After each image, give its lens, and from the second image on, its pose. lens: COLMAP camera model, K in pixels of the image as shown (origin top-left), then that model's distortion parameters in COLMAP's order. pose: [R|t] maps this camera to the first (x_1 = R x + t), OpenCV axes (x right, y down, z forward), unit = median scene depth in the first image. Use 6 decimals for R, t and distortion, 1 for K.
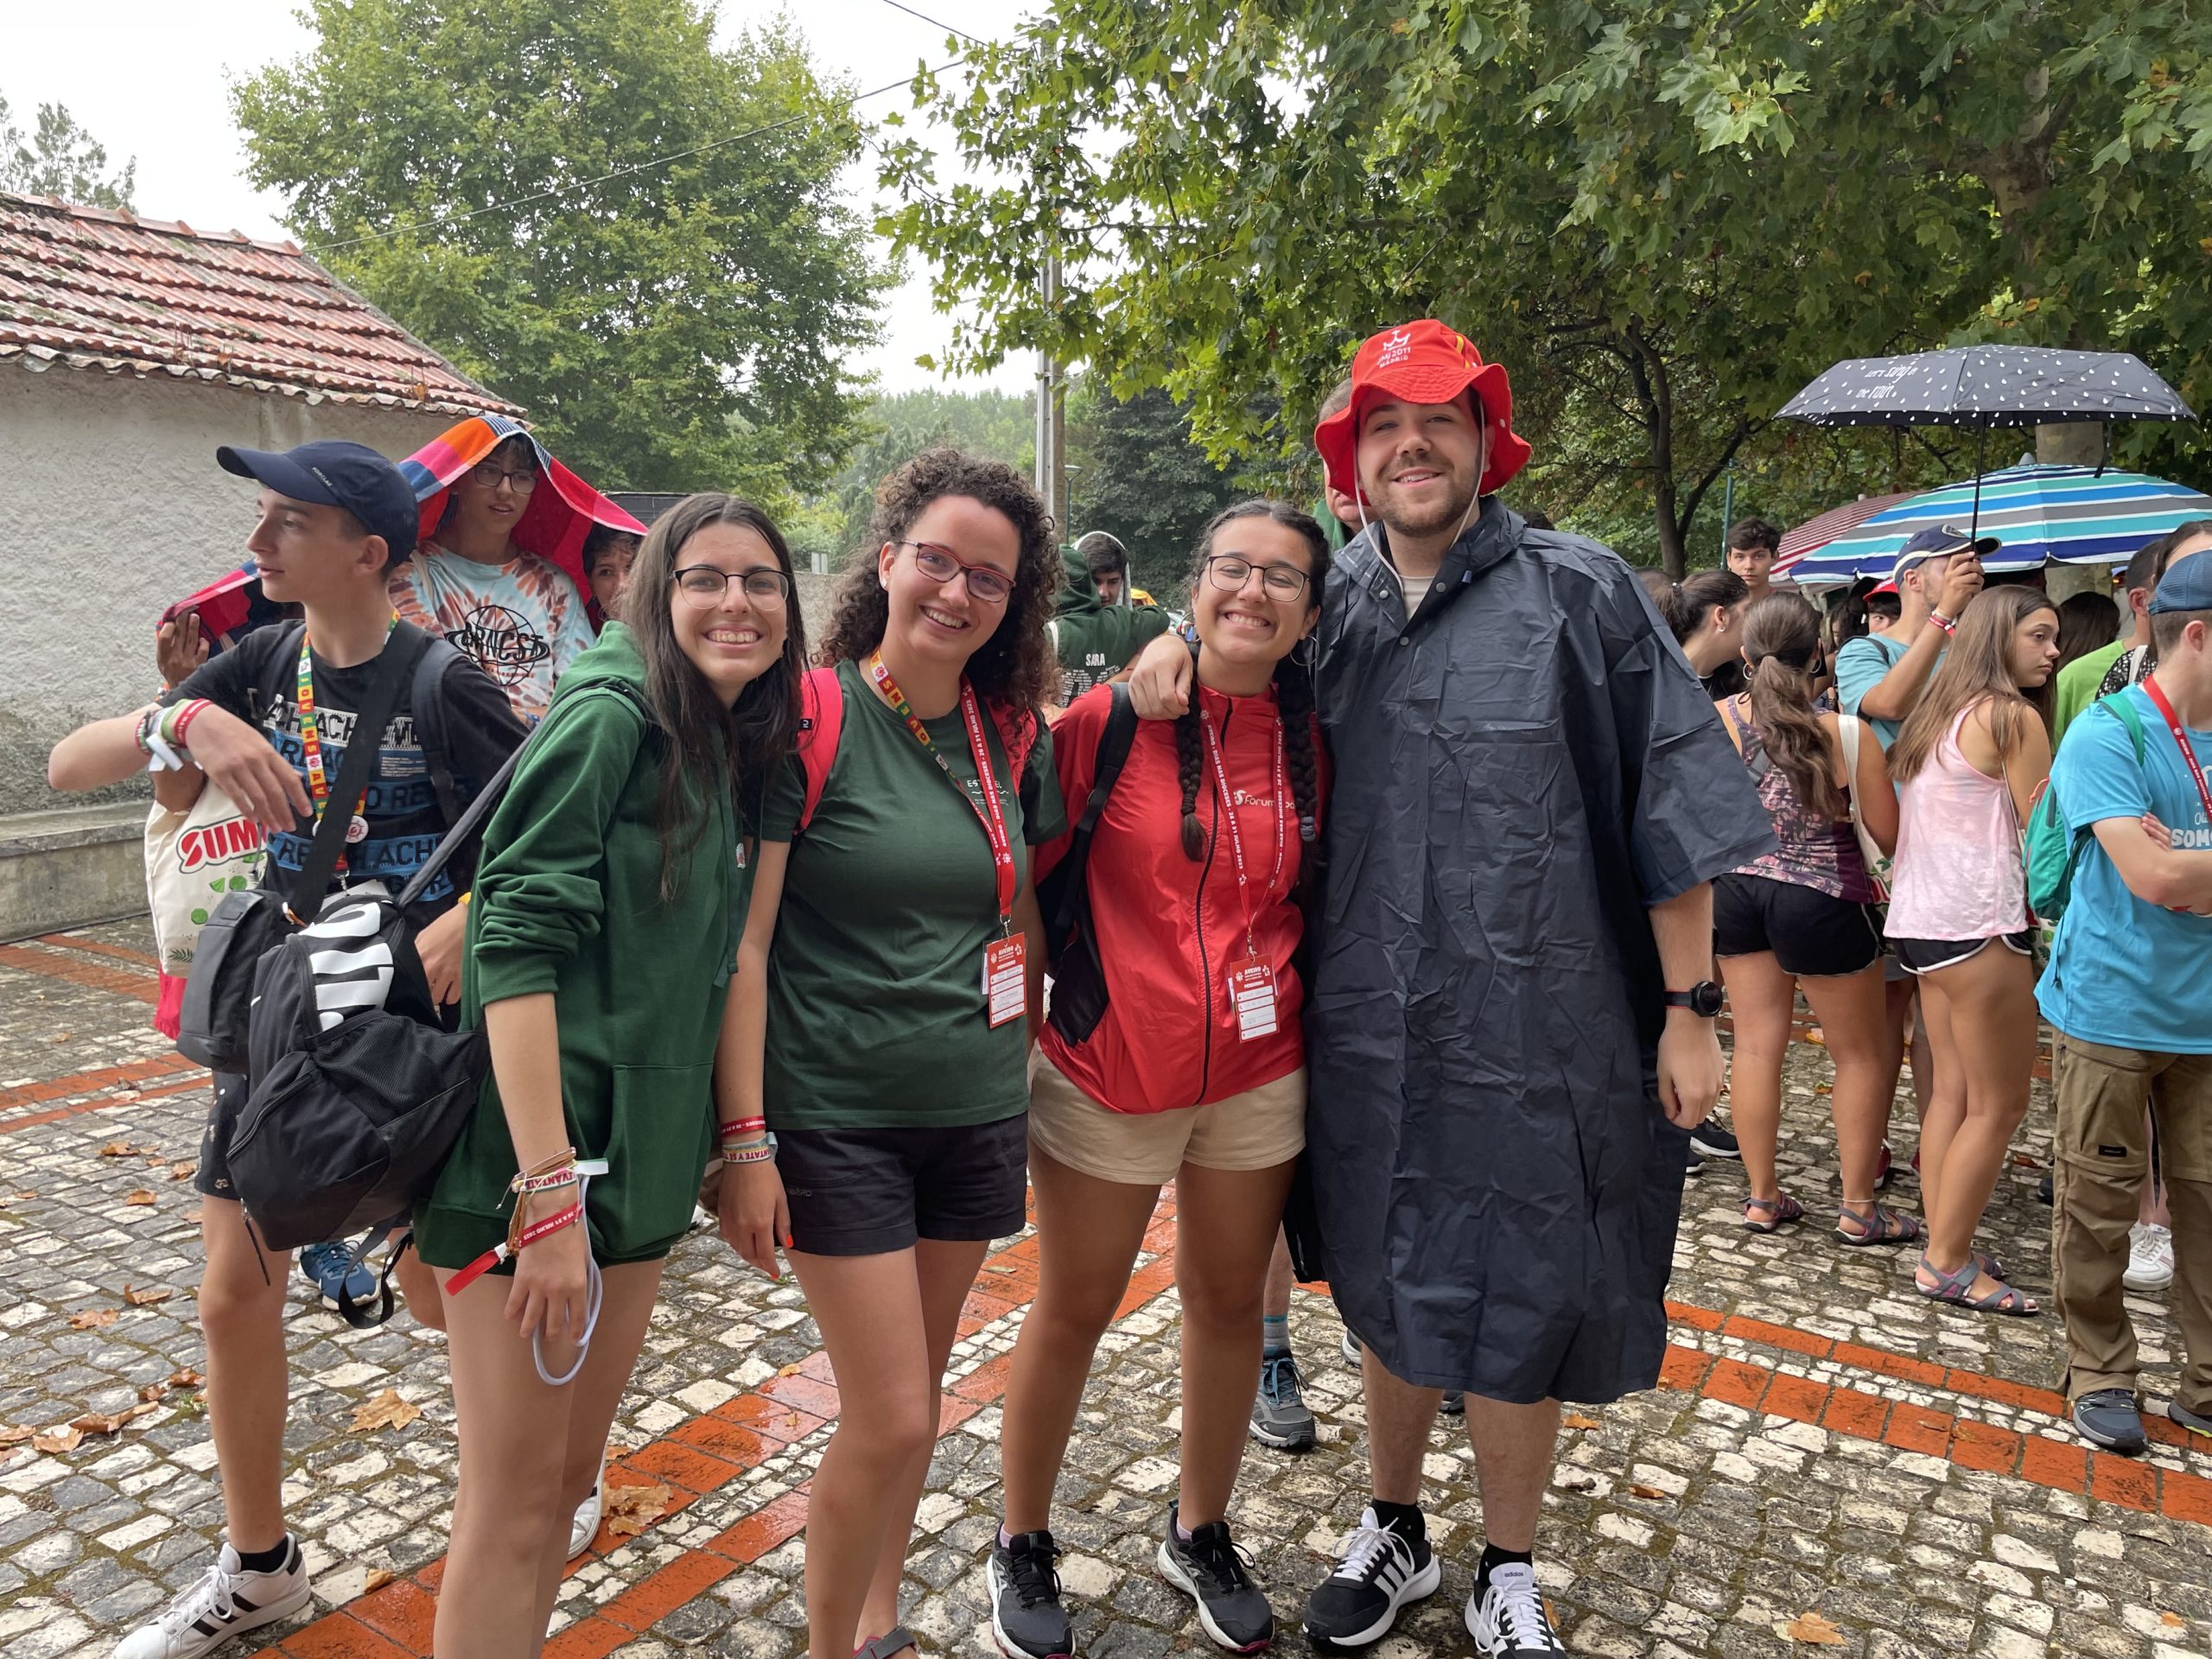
lens RADIAL K [[1695.4, 0, 1117.7], [0, 1695.4, 823.6], [0, 0, 1]] dist [0.085894, -0.115371]
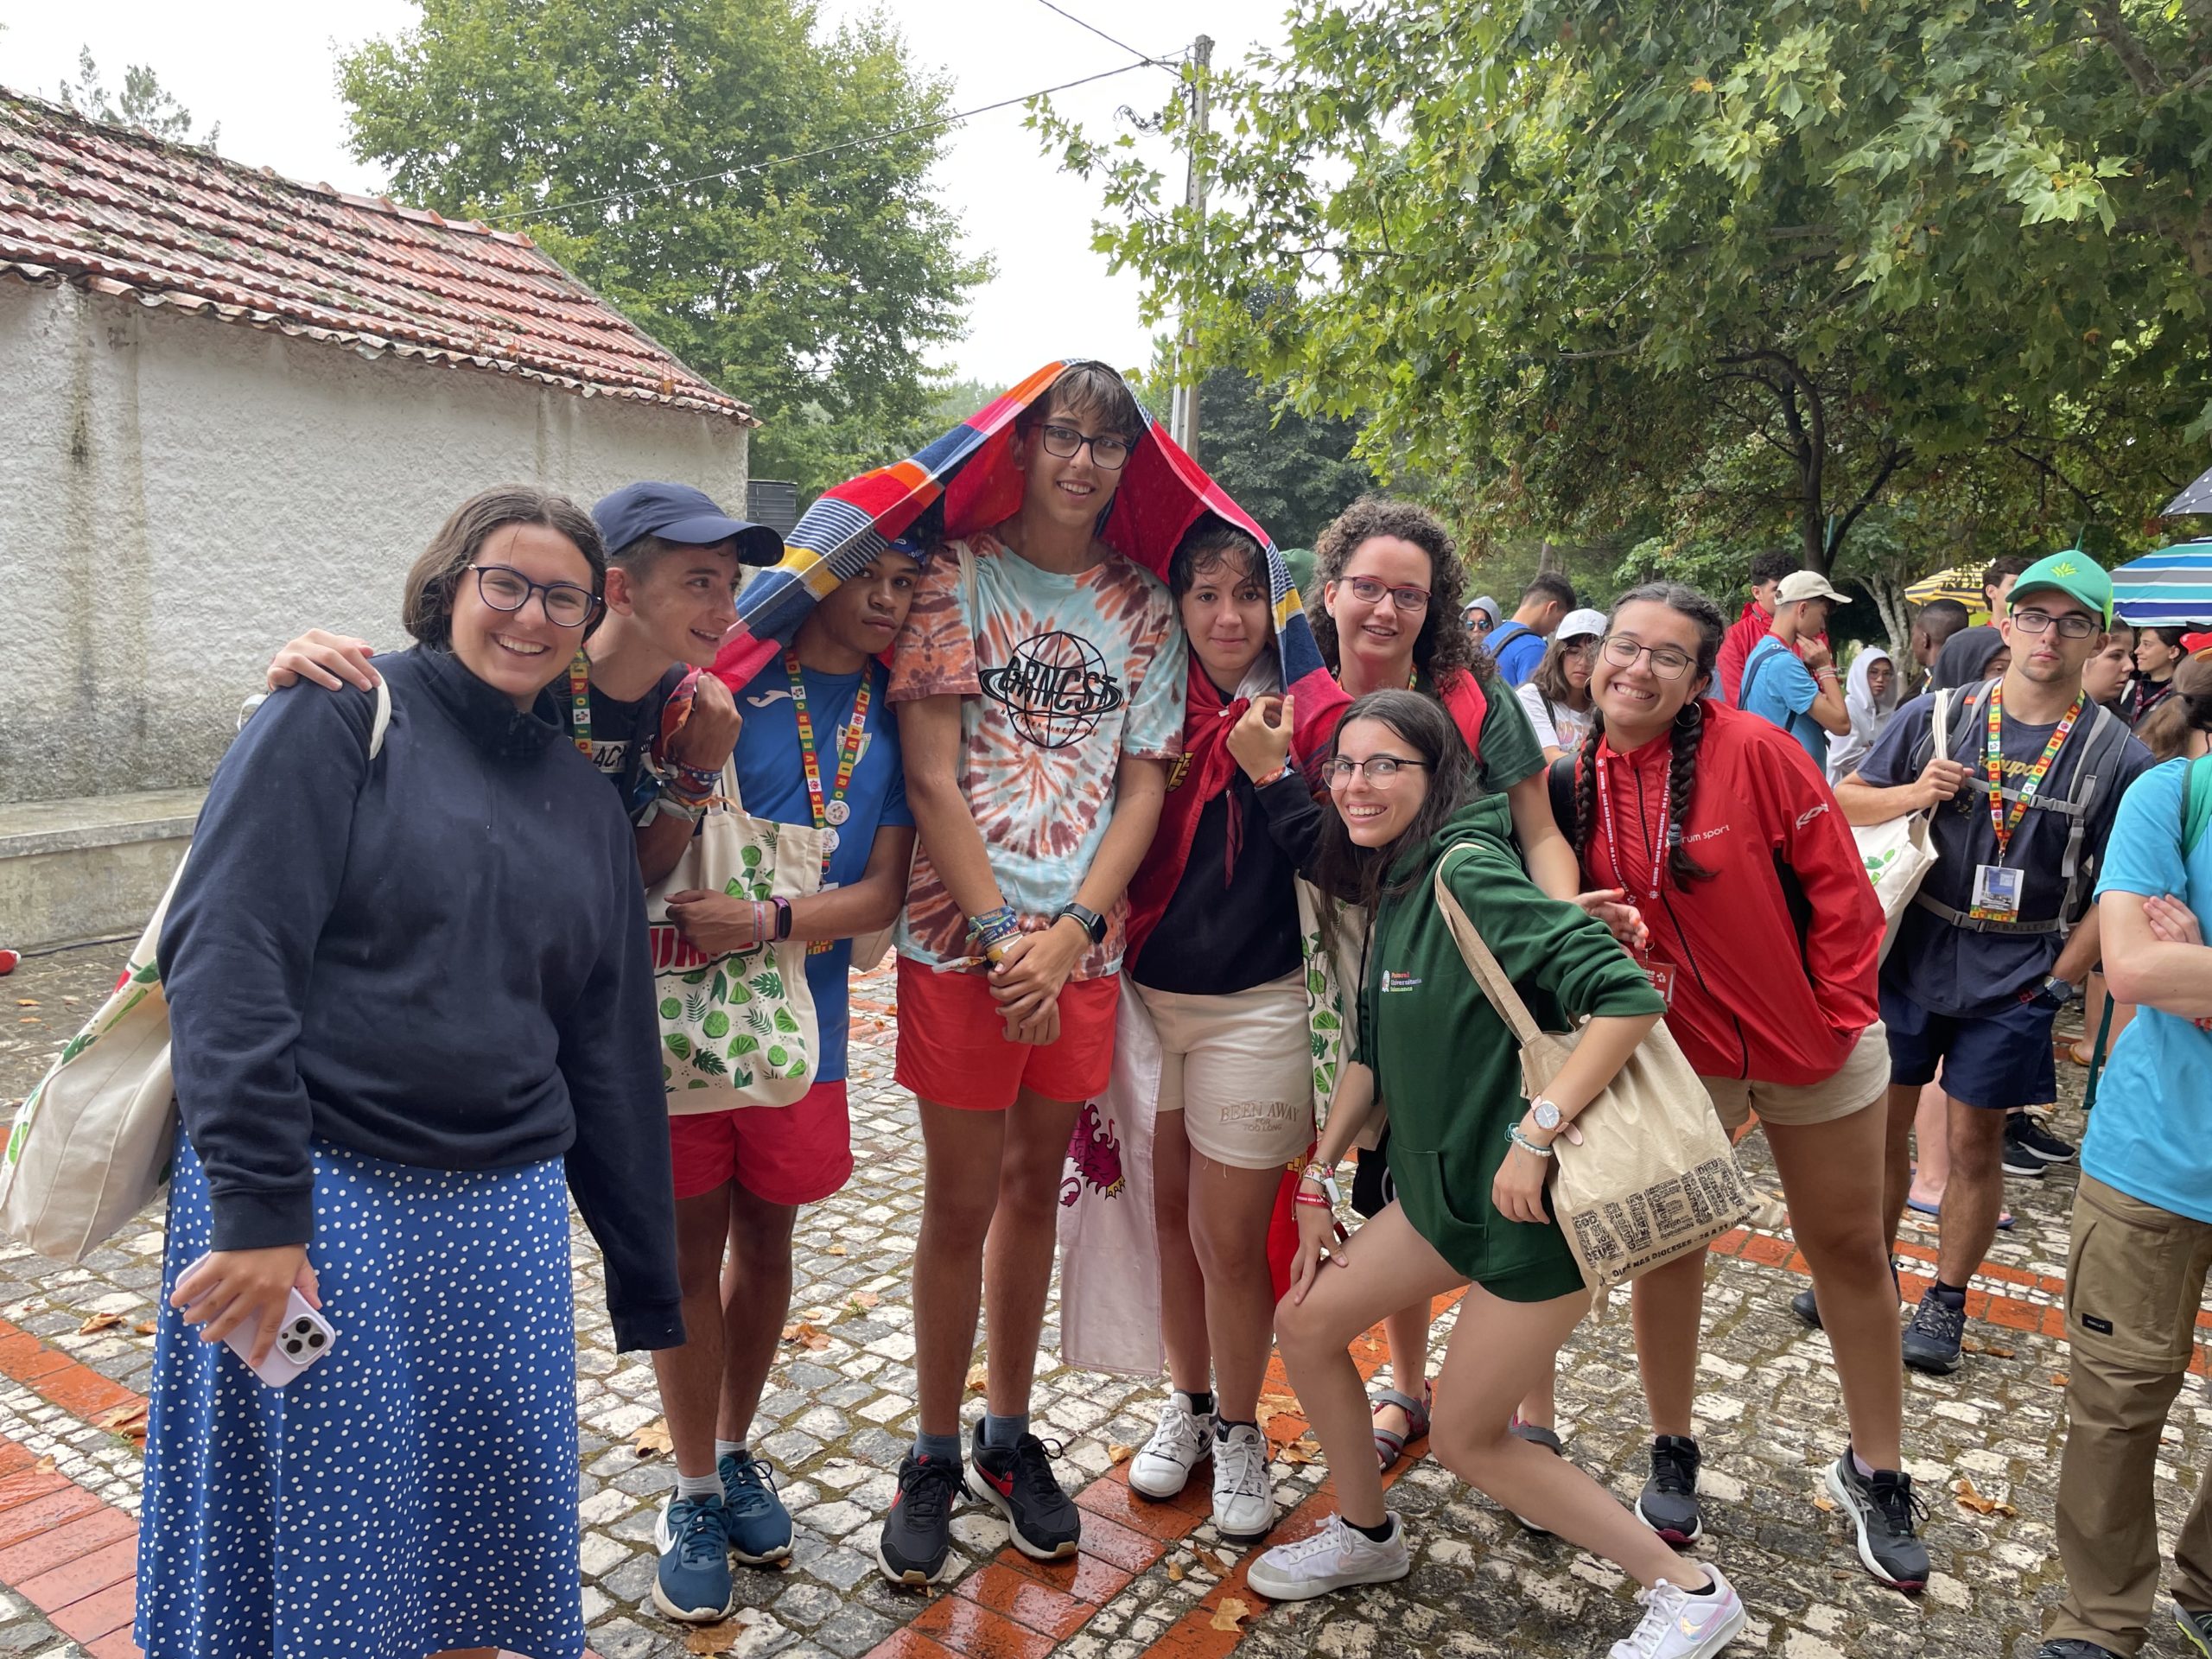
lens RADIAL K [[1697.8, 0, 1111.3], [0, 1697.8, 832.7], [0, 0, 1]] dist [0.087343, -0.119338]
pose [[0.999227, 0.039306, -0.000491, -0.119401], [-0.039302, 0.999203, 0.007009, 0.002023], [0.000766, -0.006984, 0.999975, -0.044069]]
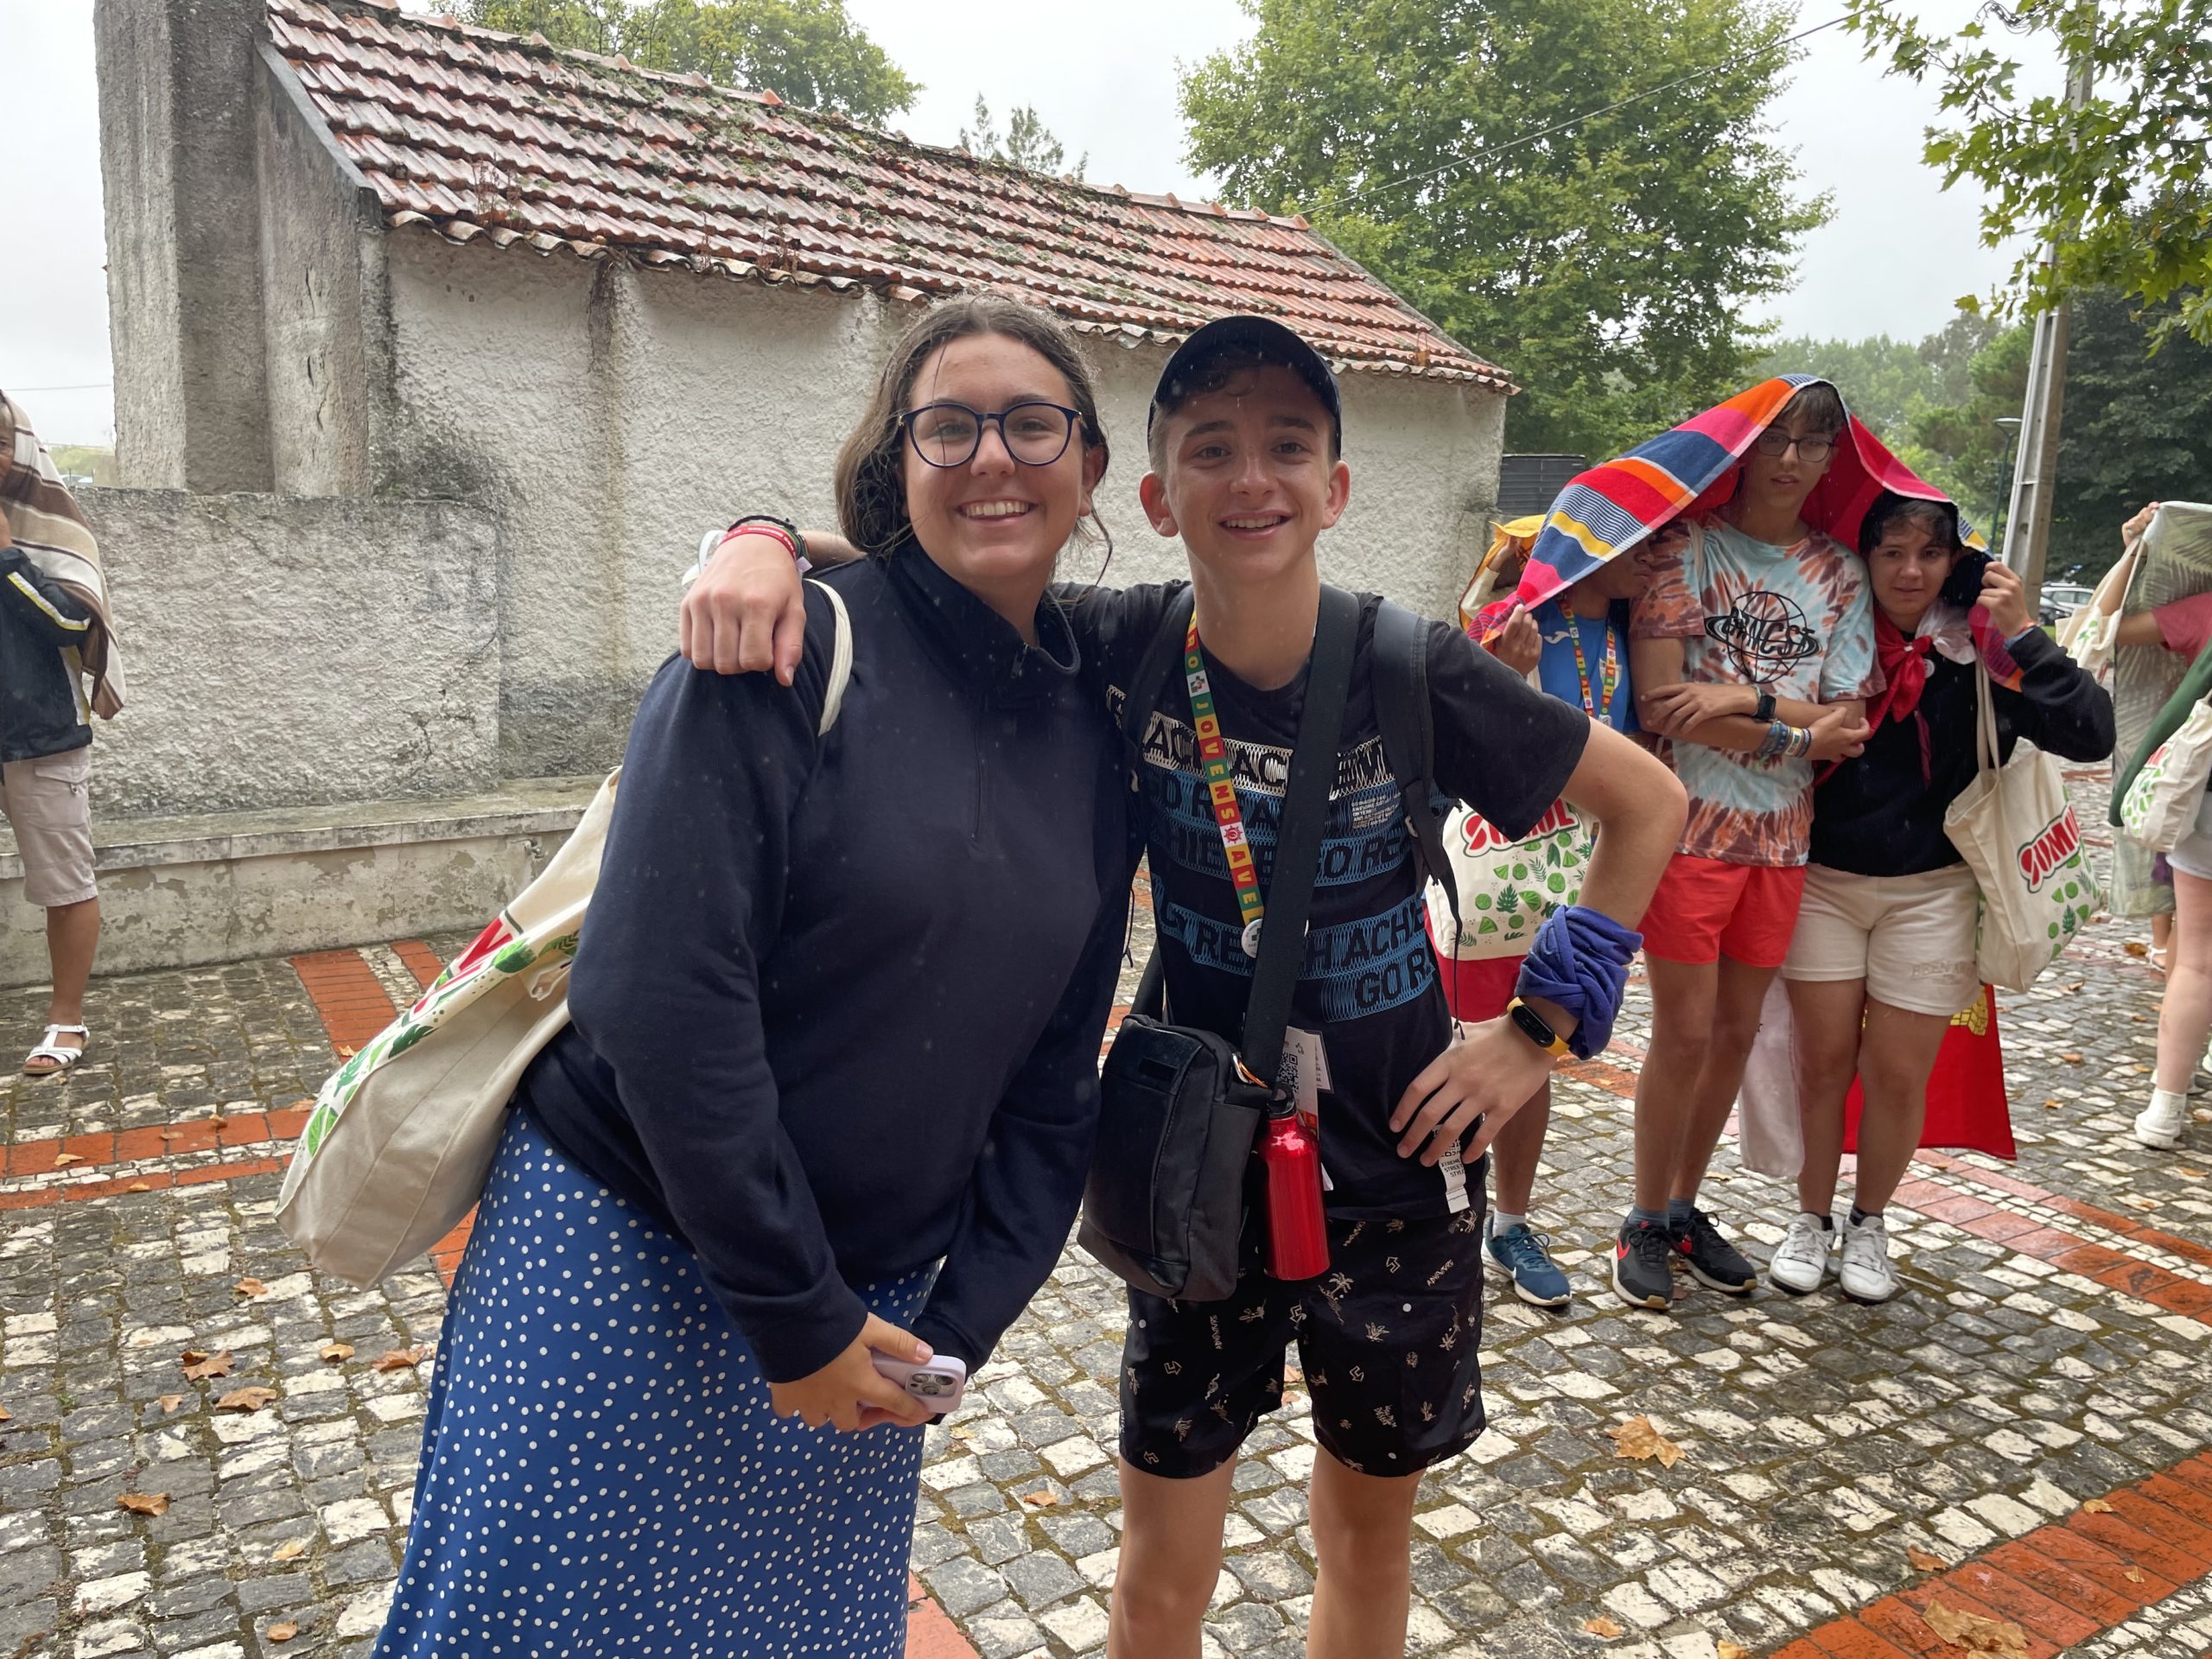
lens RADIAL K [[1697.8, 0, 1111.3], [0, 1697.8, 832.7], [0, 0, 1]] dist [0.087343, -0.119338]
pose [[0.894597, 0.098303, -0.435928, -0.097300], [-0.086714, 0.995149, 0.046458, -0.002764], [0.438380, -0.003760, 0.898782, 0.008426]]
